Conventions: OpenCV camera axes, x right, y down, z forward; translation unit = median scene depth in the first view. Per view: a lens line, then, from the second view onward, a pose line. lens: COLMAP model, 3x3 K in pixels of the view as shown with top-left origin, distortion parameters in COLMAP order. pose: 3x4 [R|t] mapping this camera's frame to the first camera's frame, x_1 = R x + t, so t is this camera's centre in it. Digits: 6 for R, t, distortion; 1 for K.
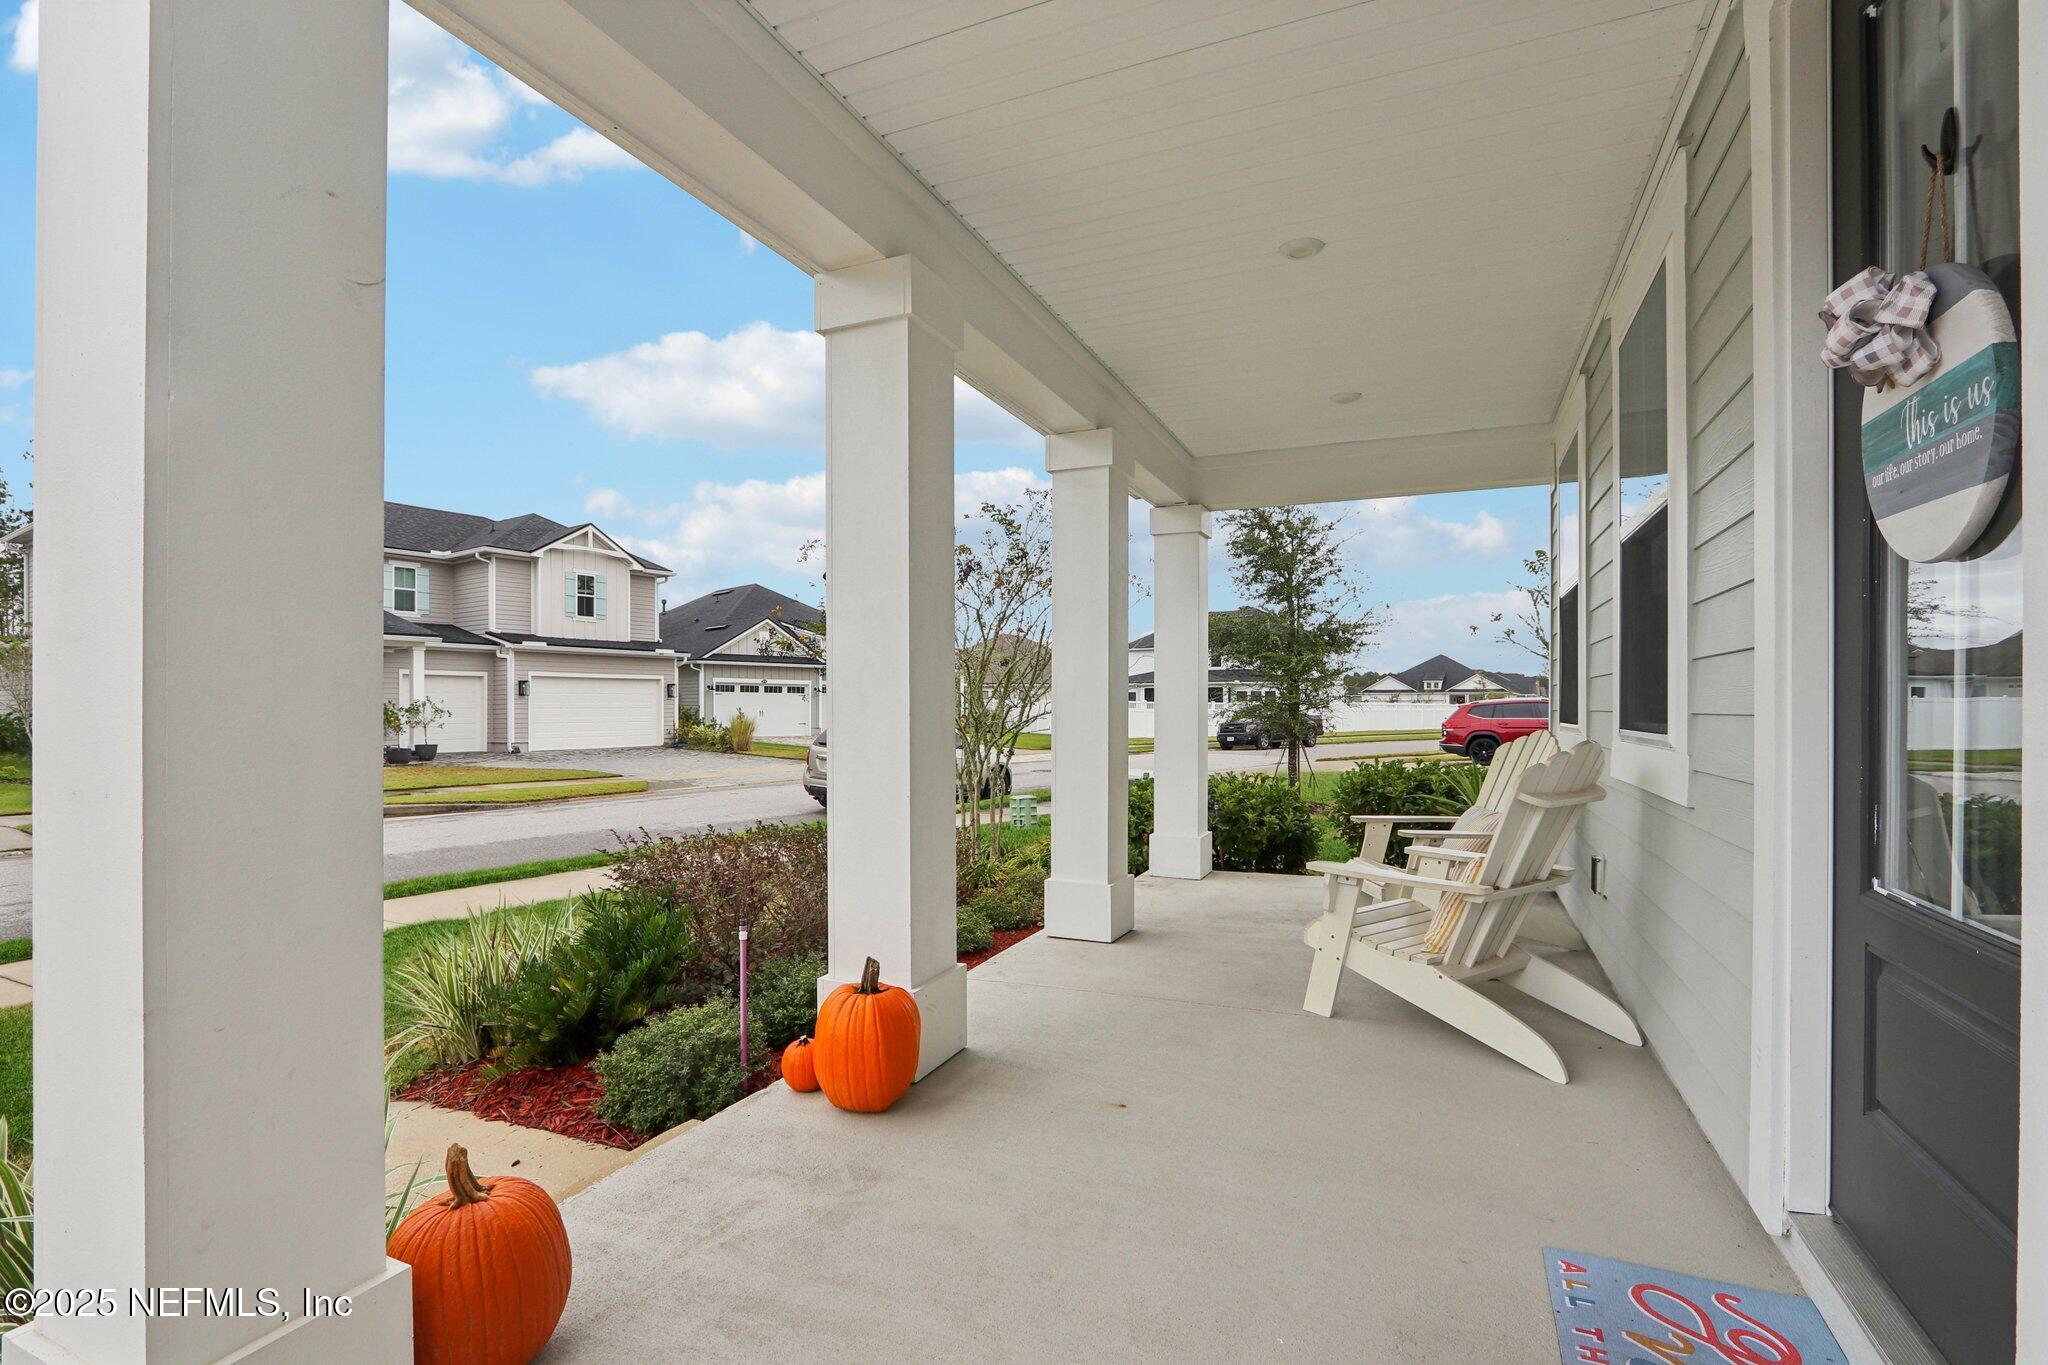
lens RADIAL K [[981.6, 0, 992.6], [0, 981.6, 707.2], [0, 0, 1]] dist [-0.000059, 0.000086]
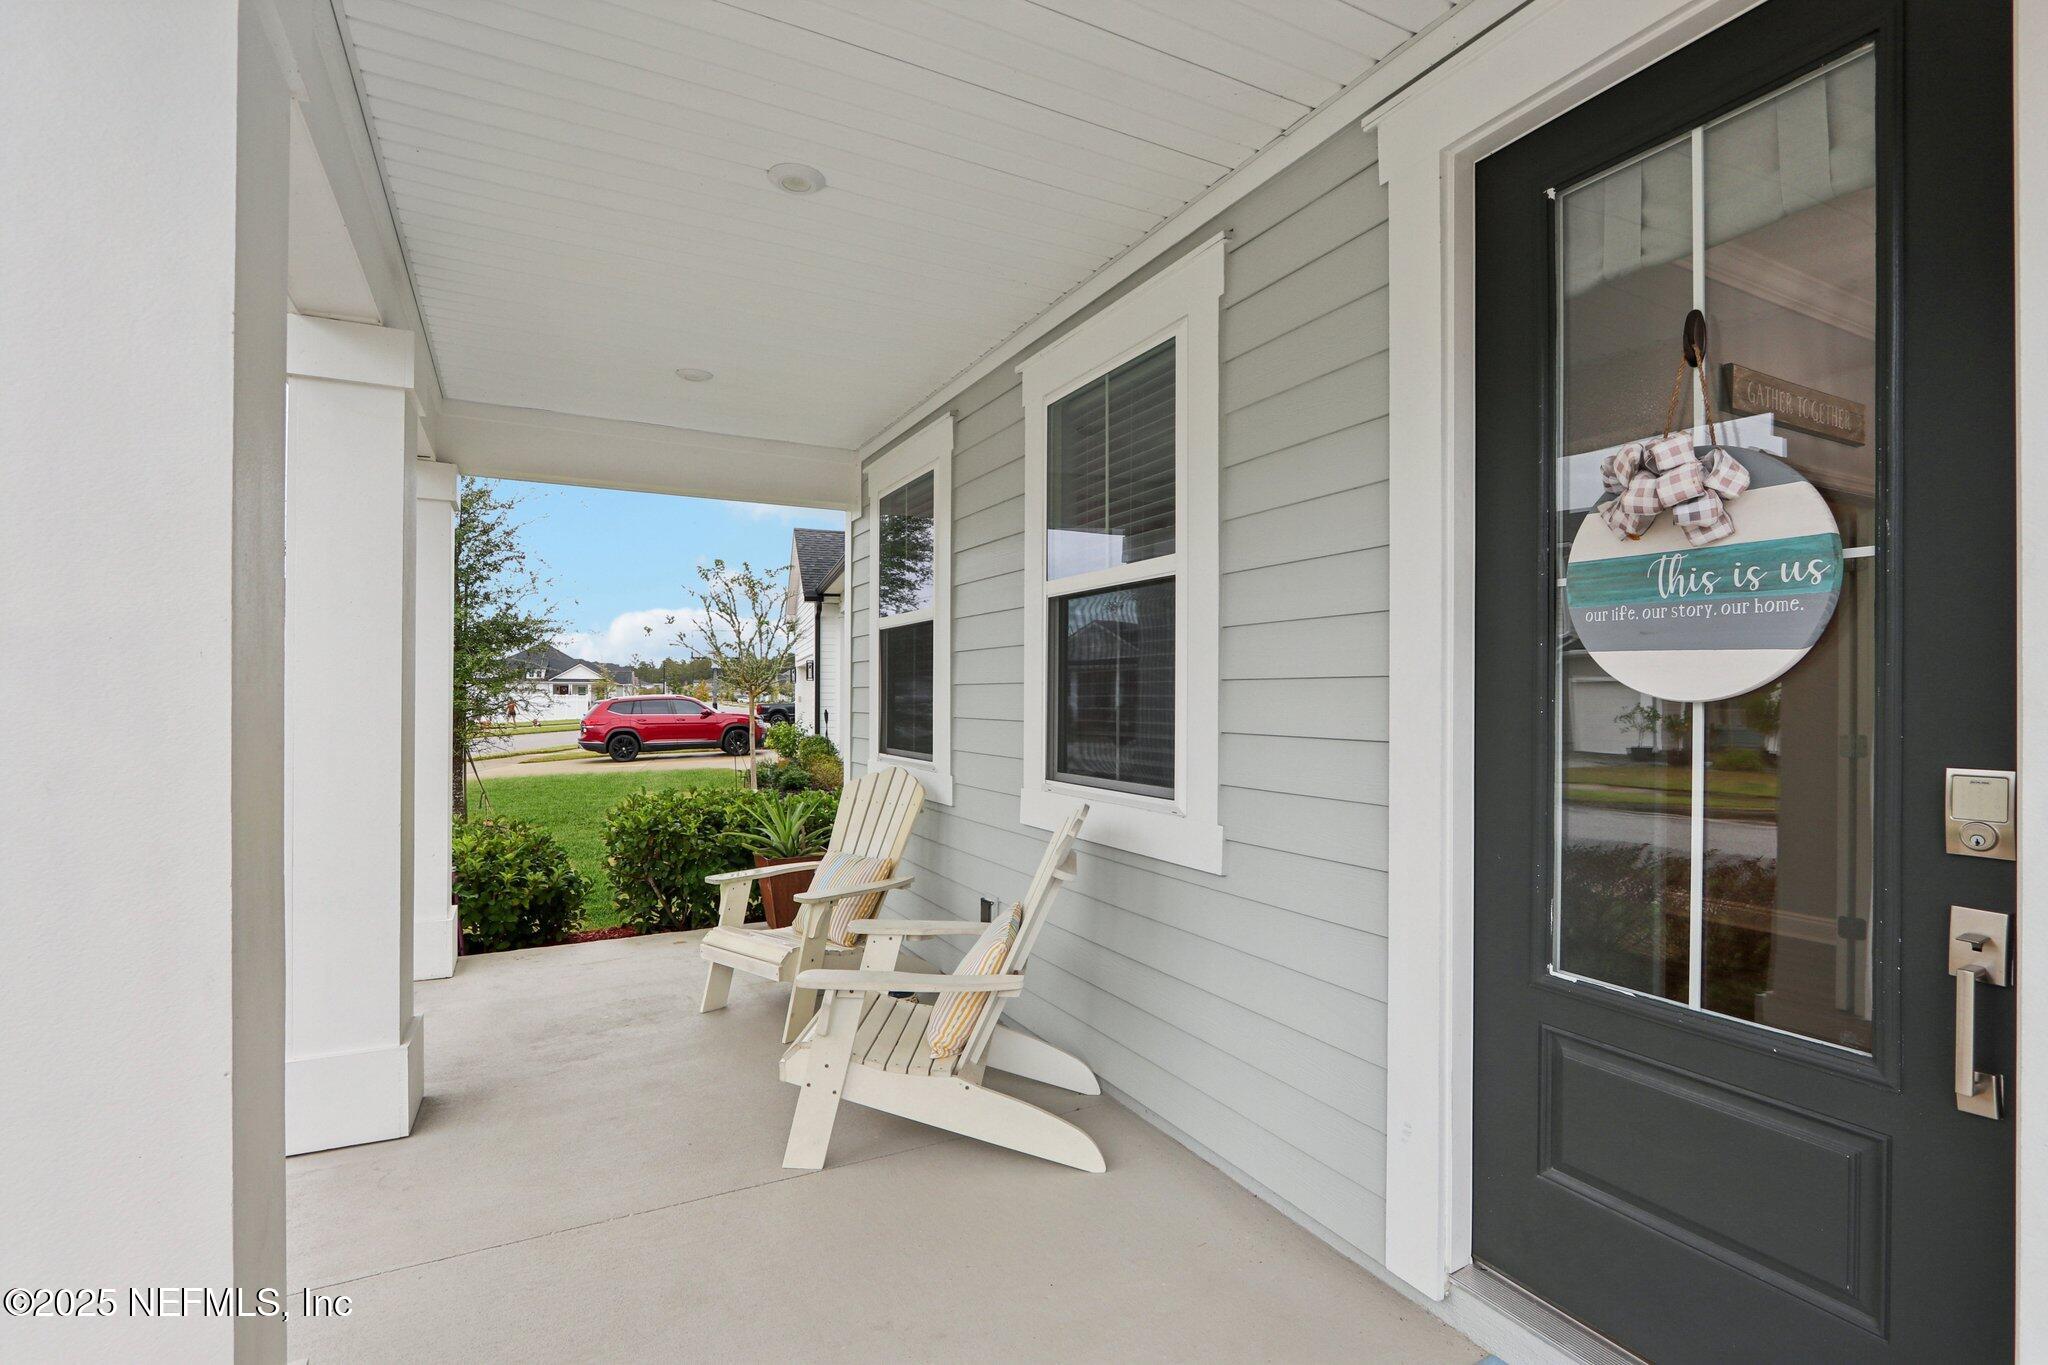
lens RADIAL K [[971.3, 0, 1016.5], [0, 971.3, 692.5], [0, 0, 1]] dist [-0.001230, -0.000585]
pose [[0.614496, 0.003079, 0.788914, -0.176441], [-0.004458, 0.999990, -0.000430, -0.066100], [-0.788907, -0.003252, 0.614504, 0.394433]]
